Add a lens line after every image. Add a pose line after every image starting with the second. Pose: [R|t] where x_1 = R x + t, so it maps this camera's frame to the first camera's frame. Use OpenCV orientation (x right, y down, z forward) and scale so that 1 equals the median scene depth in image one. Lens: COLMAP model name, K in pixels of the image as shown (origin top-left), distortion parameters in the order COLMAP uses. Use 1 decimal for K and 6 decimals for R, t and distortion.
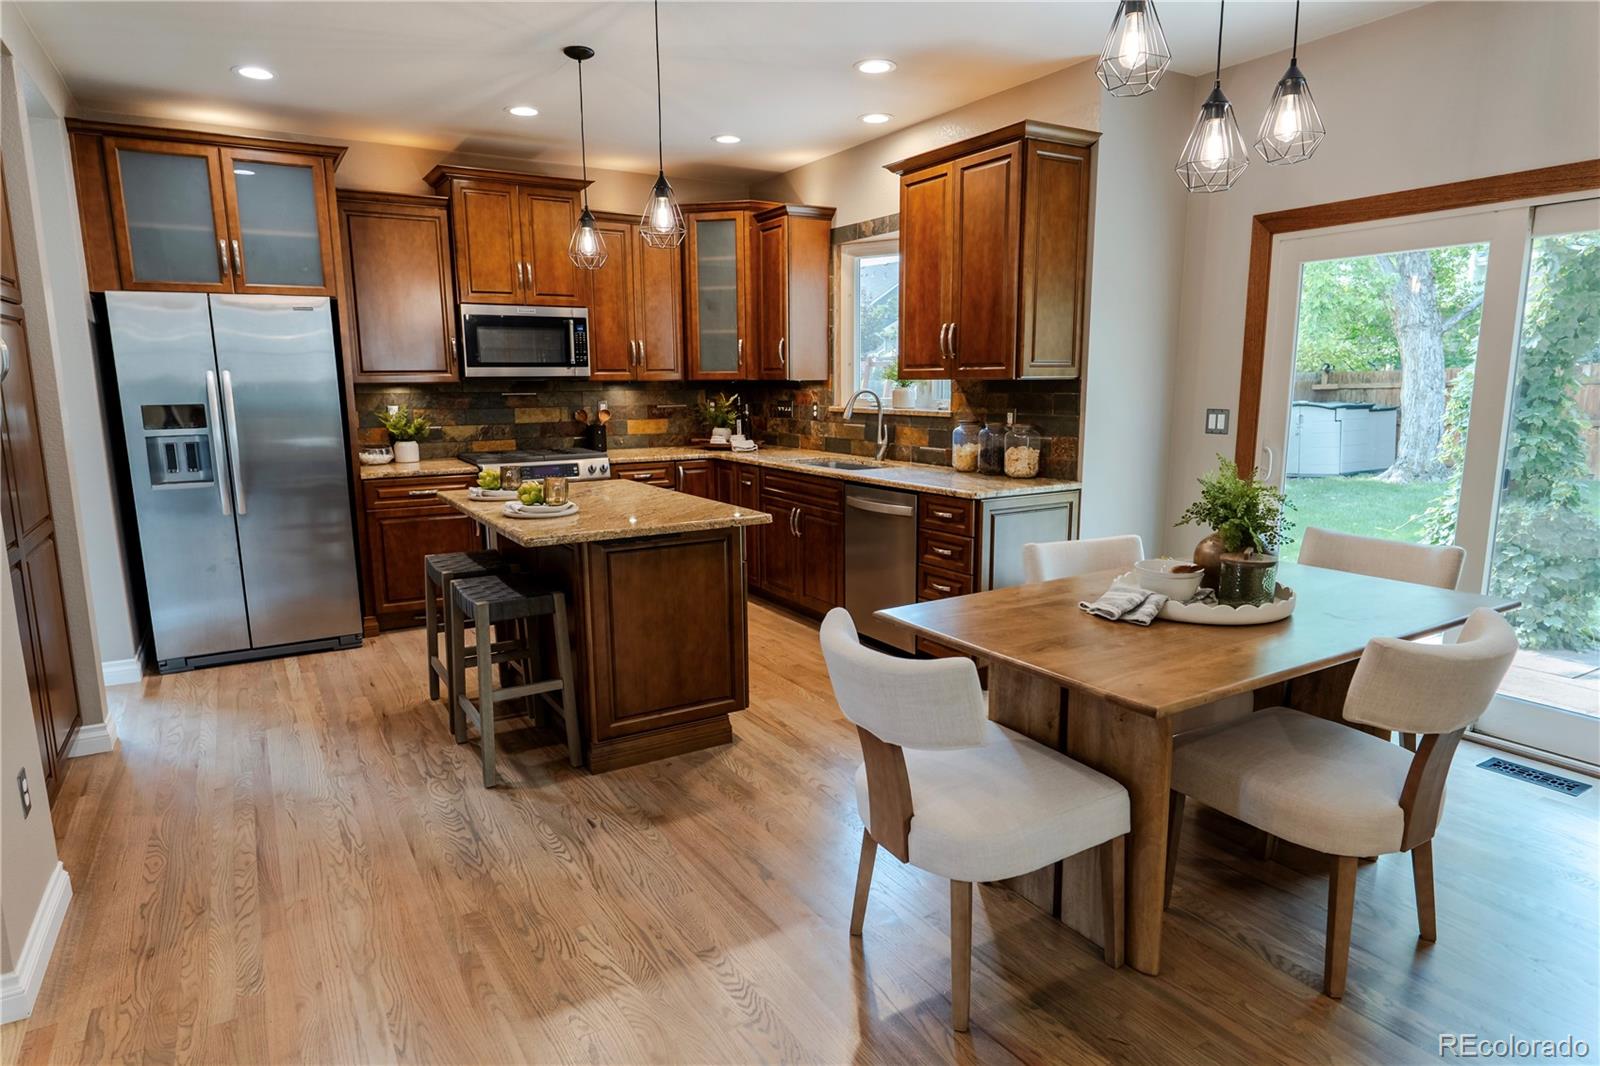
lens RADIAL K [[927.4, 0, 801.8], [0, 927.4, 536.8], [0, 0, 1]] dist [-0.001607, 0.001444]
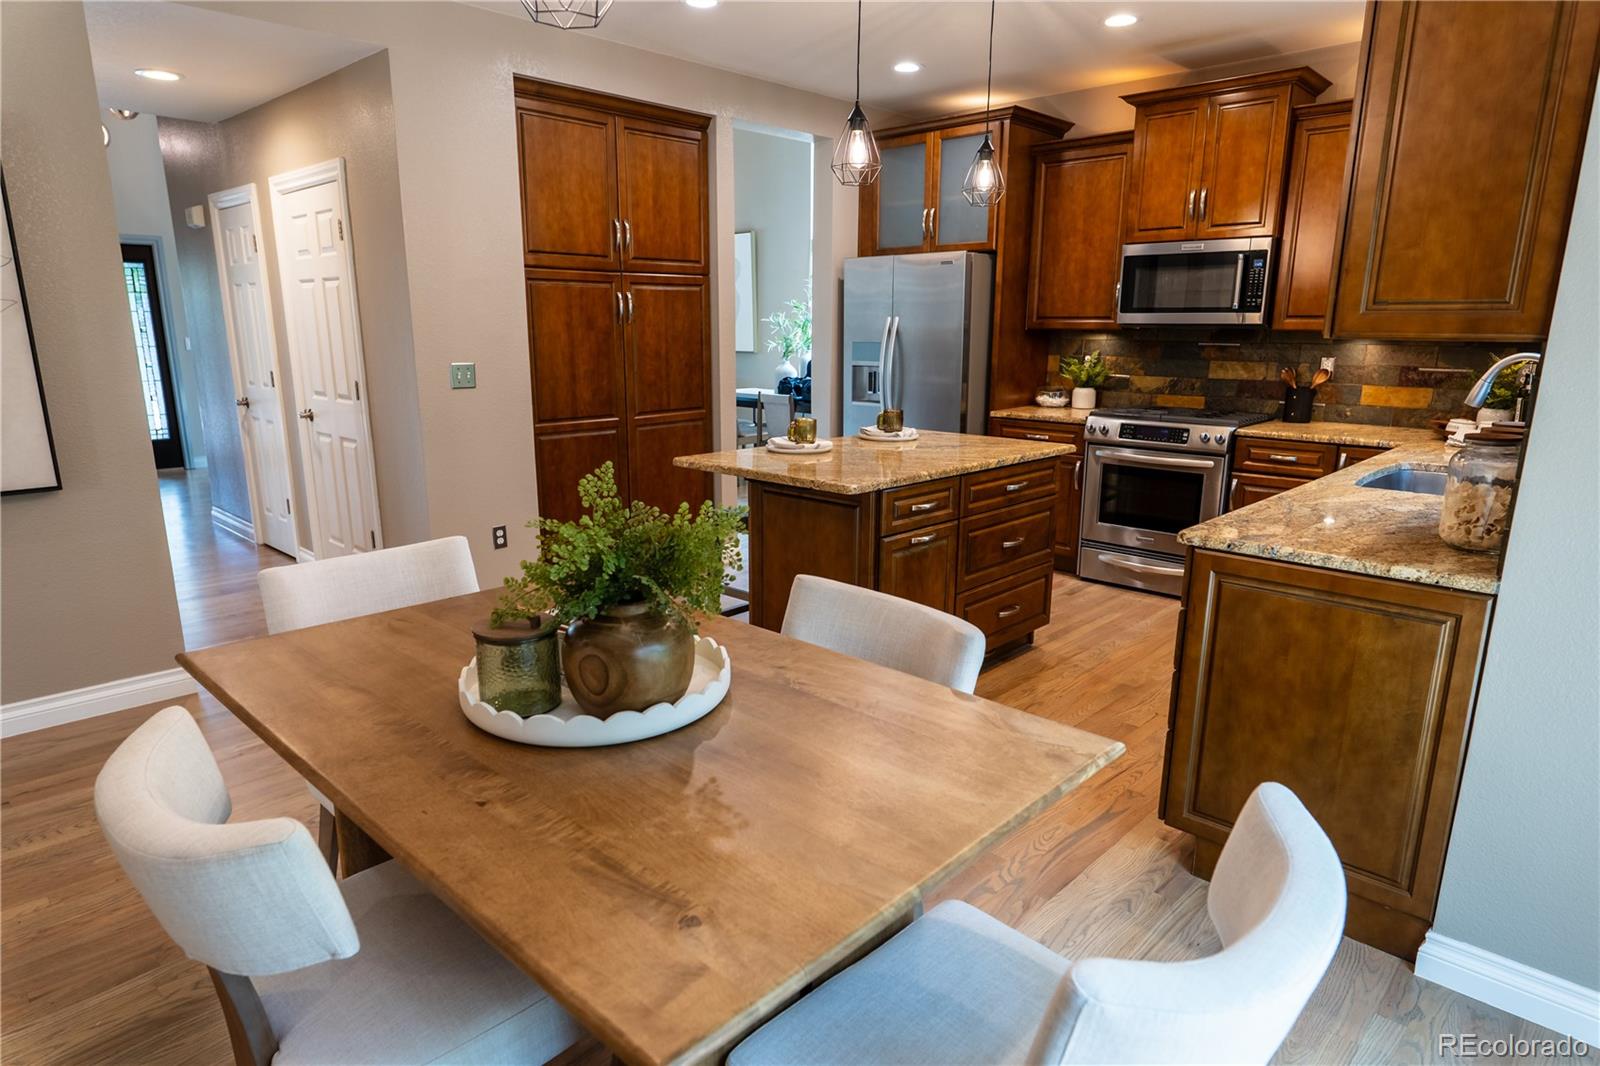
lens RADIAL K [[927.4, 0, 793.8], [0, 927.4, 536.6], [0, 0, 1]] dist [-0.001607, 0.001444]
pose [[0.257541, 0.225752, -0.939526, 0.451759], [-0.170777, 0.967653, 0.185697, -0.075061], [0.951056, 0.112625, 0.287763, 0.404818]]
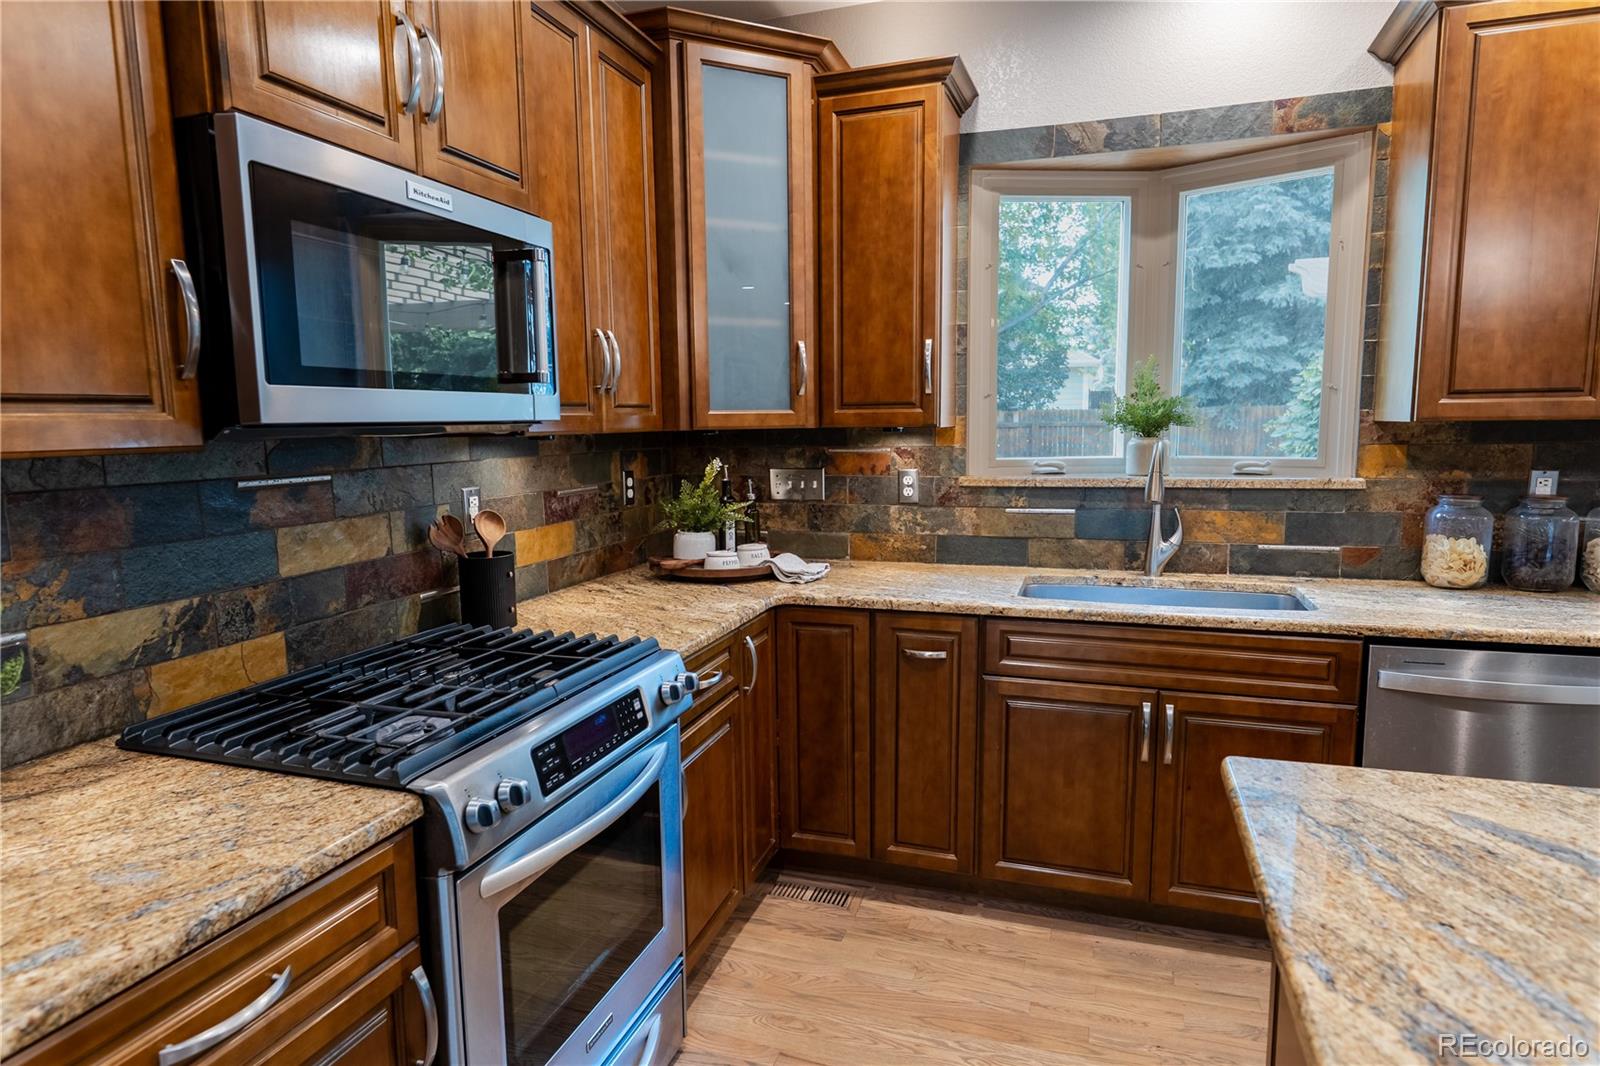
lens RADIAL K [[927.4, 0, 801.6], [0, 927.4, 535.2], [0, 0, 1]] dist [-0.001607, 0.001444]
pose [[0.764075, -0.083996, 0.639636, -0.379382], [0.119748, 0.992723, -0.012682, -0.114171], [-0.633916, 0.086285, 0.768573, 0.671891]]
